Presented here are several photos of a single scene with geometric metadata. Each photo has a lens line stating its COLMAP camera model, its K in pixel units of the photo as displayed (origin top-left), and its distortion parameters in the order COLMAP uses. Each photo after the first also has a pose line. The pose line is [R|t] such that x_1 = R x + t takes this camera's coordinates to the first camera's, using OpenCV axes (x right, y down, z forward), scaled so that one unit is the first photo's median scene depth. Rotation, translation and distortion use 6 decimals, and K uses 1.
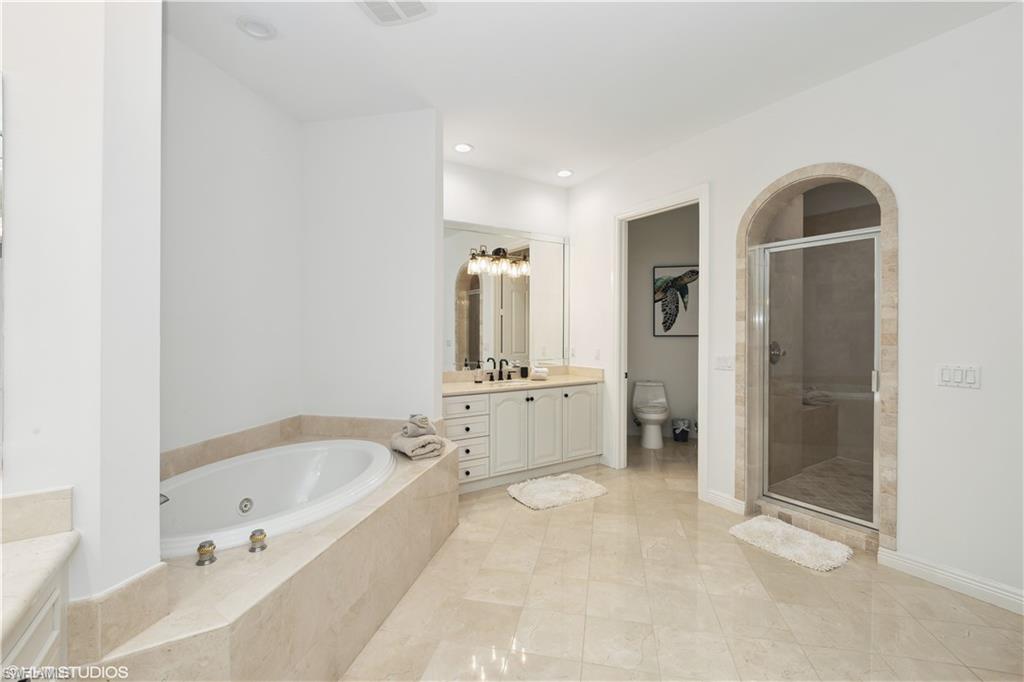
lens RADIAL K [[439.9, 0, 511.5], [0, 439.9, 330.5], [0, 0, 1]] dist [-0.014776, 0.000084]
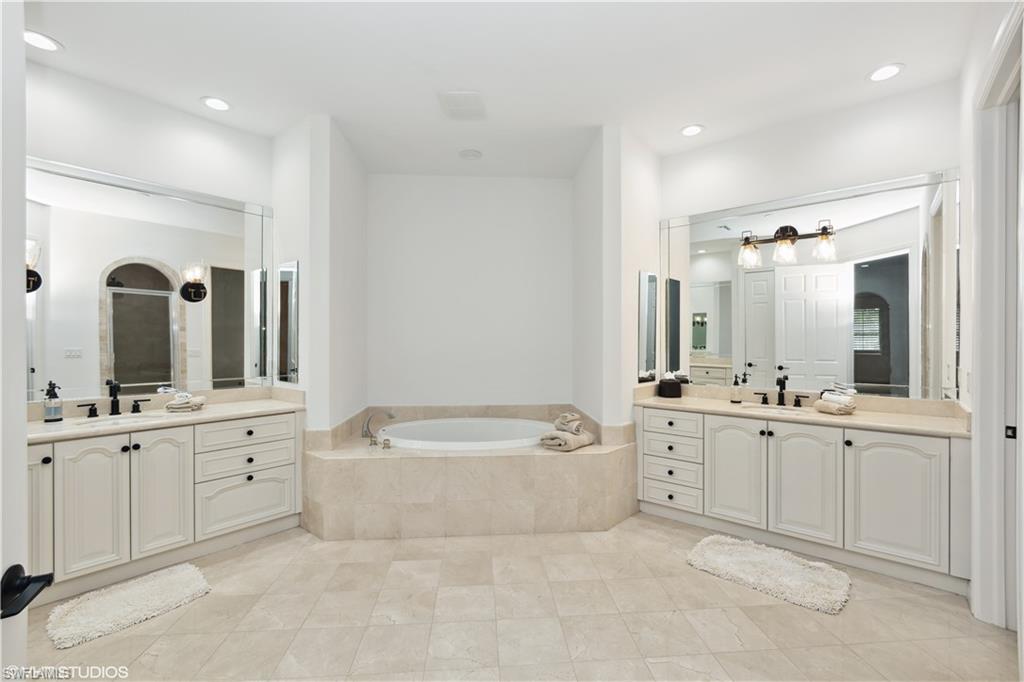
lens RADIAL K [[444.6, 0, 518.0], [0, 444.6, 343.0], [0, 0, 1]] dist [-0.016356, 0.000084]
pose [[0.288575, 0.004363, -0.957447, 0.645481], [-0.001389, 0.999990, 0.004139, 0.006915], [0.957456, 0.000136, 0.288578, 0.423754]]
